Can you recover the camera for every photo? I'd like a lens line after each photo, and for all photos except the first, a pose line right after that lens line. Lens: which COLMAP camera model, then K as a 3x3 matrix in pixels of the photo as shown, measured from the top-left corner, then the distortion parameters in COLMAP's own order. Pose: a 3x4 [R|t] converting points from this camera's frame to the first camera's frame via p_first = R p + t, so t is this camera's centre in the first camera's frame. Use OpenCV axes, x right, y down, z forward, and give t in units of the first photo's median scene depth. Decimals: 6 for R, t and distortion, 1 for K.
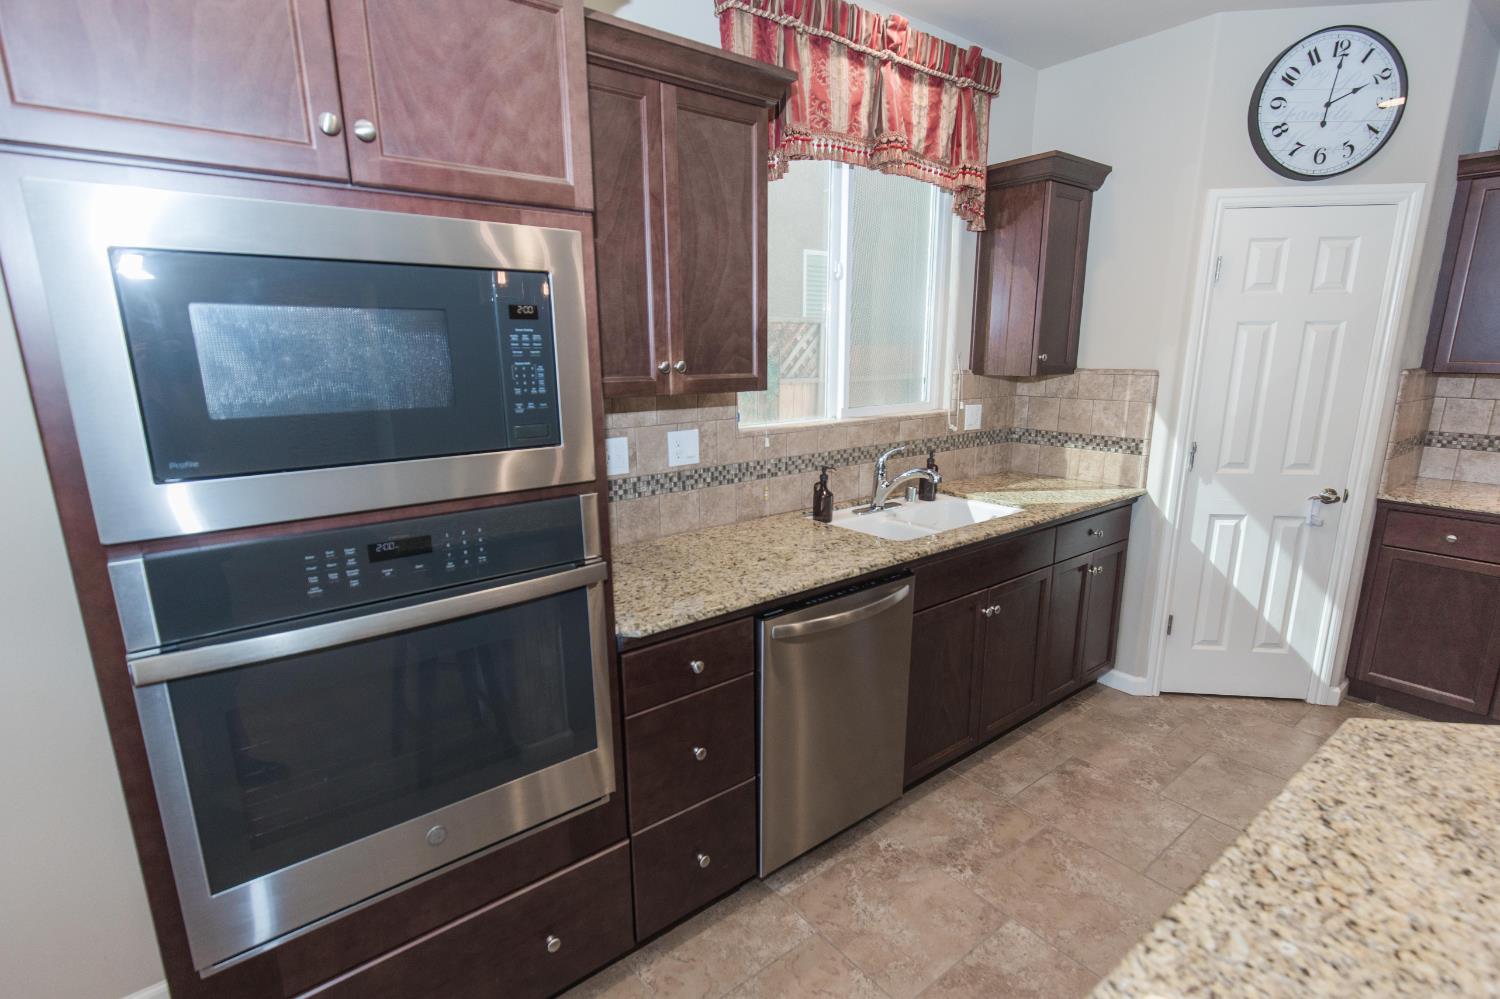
lens RADIAL K [[722.2, 0, 756.0], [0, 722.2, 511.8], [0, 0, 1]] dist [0.001181, -0.000139]
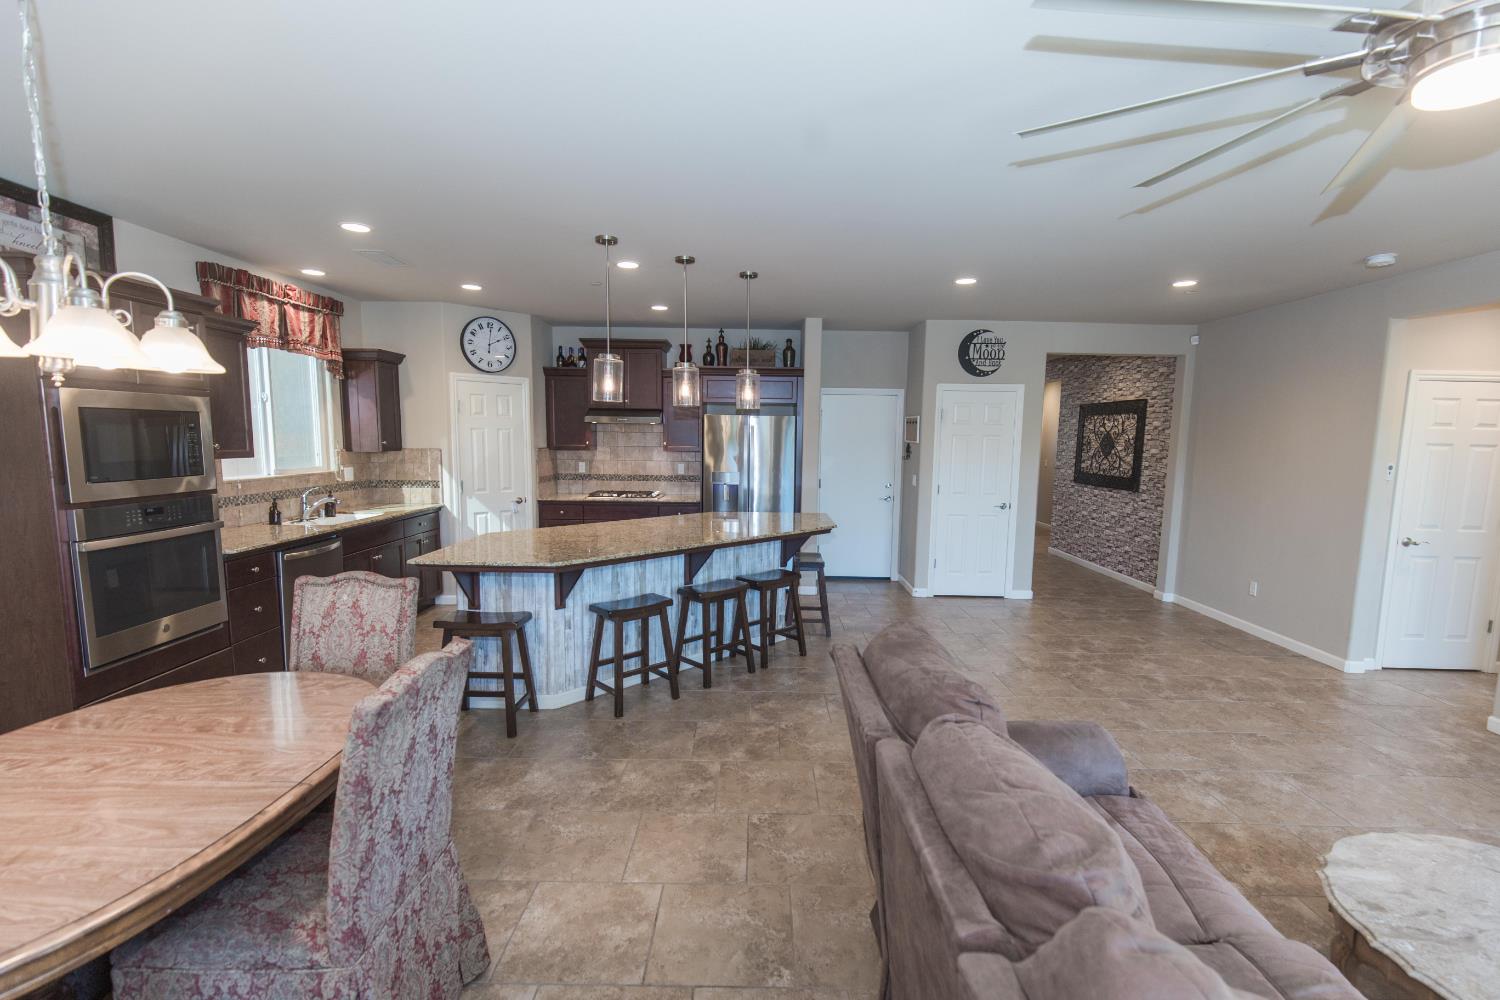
lens RADIAL K [[668.7, 0, 751.4], [0, 668.7, 513.0], [0, 0, 1]] dist [-0.000509, -0.001077]
pose [[0.630201, -0.079051, 0.772397, -0.476695], [0.162400, 0.986220, -0.031568, 0.236085], [-0.759258, 0.145331, 0.634355, -1.075686]]
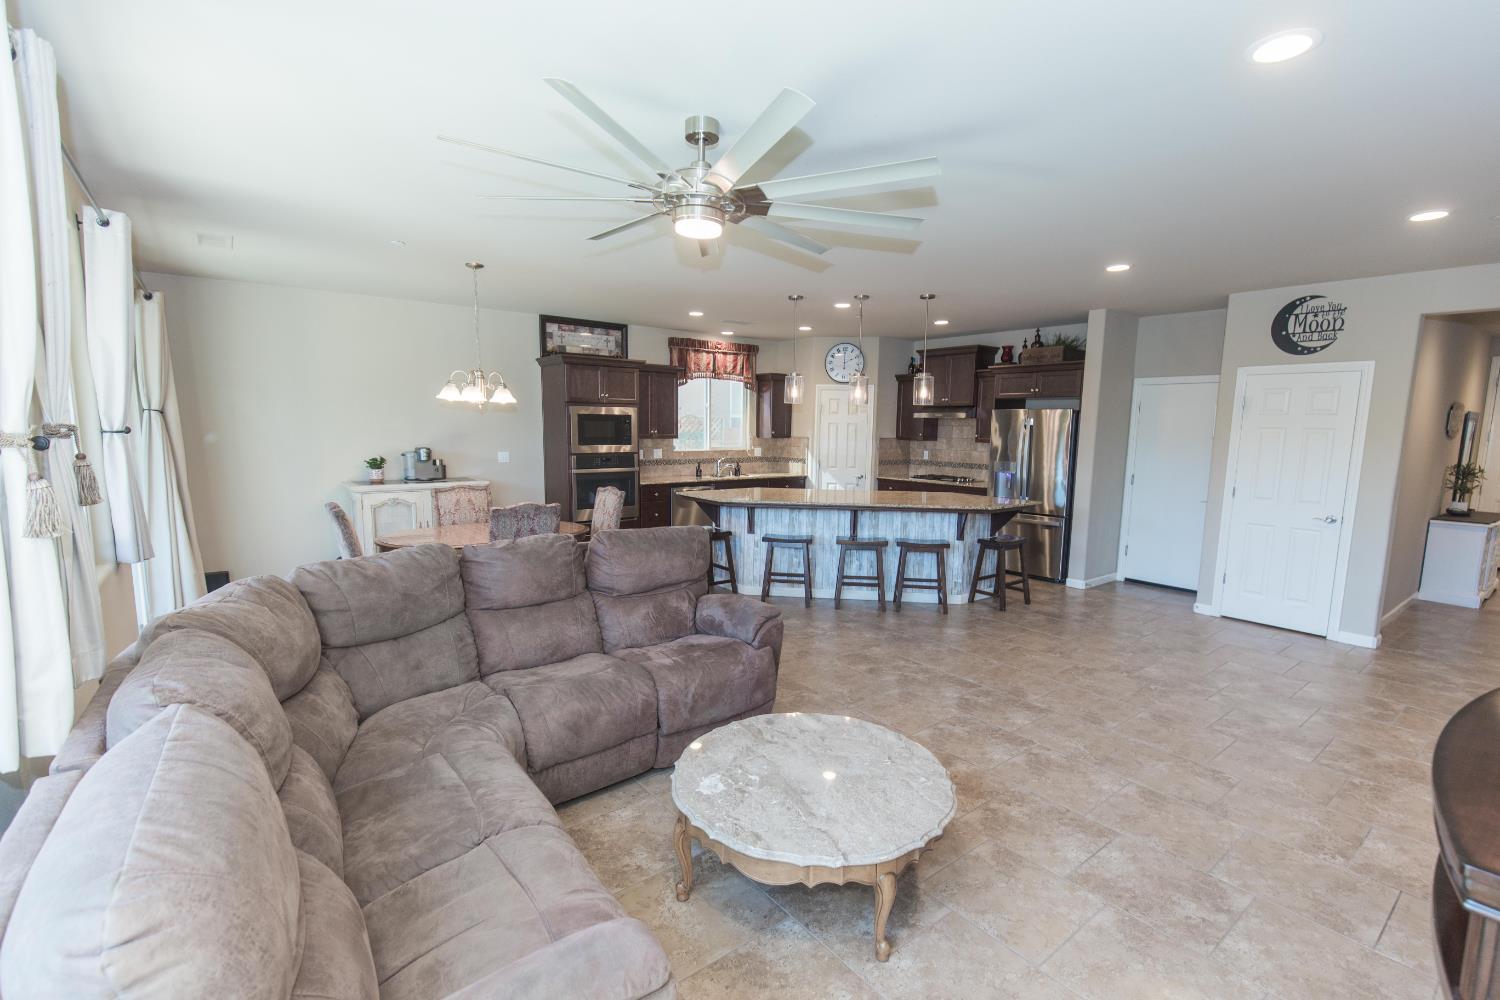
lens RADIAL K [[668.7, 0, 751.4], [0, 668.7, 513.0], [0, 0, 1]] dist [-0.000509, -0.001077]
pose [[0.999808, 0.017480, -0.008854, 0.370431], [-0.018268, 0.994965, -0.098544, 0.484059], [0.007087, 0.098687, 0.995093, -2.132578]]
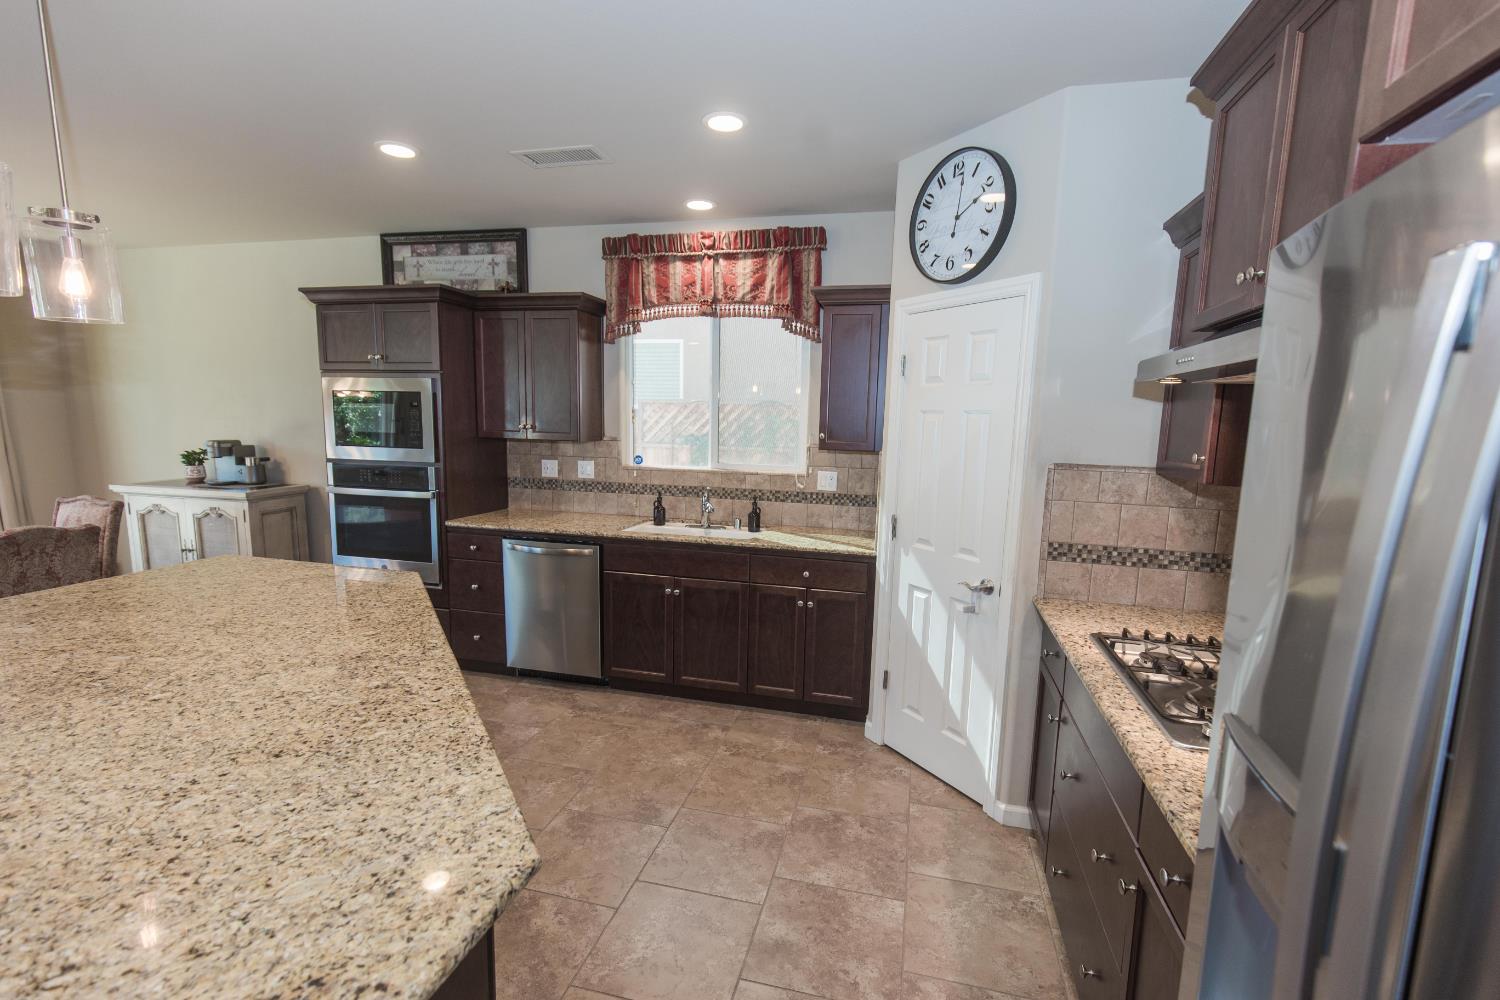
lens RADIAL K [[668.7, 0, 751.4], [0, 668.7, 513.0], [0, 0, 1]] dist [-0.000509, -0.001077]
pose [[0.606523, 0.130789, -0.784234, 1.424761], [-0.205468, 0.978654, 0.004304, -0.063882], [0.768057, 0.158525, 0.620450, 0.198778]]
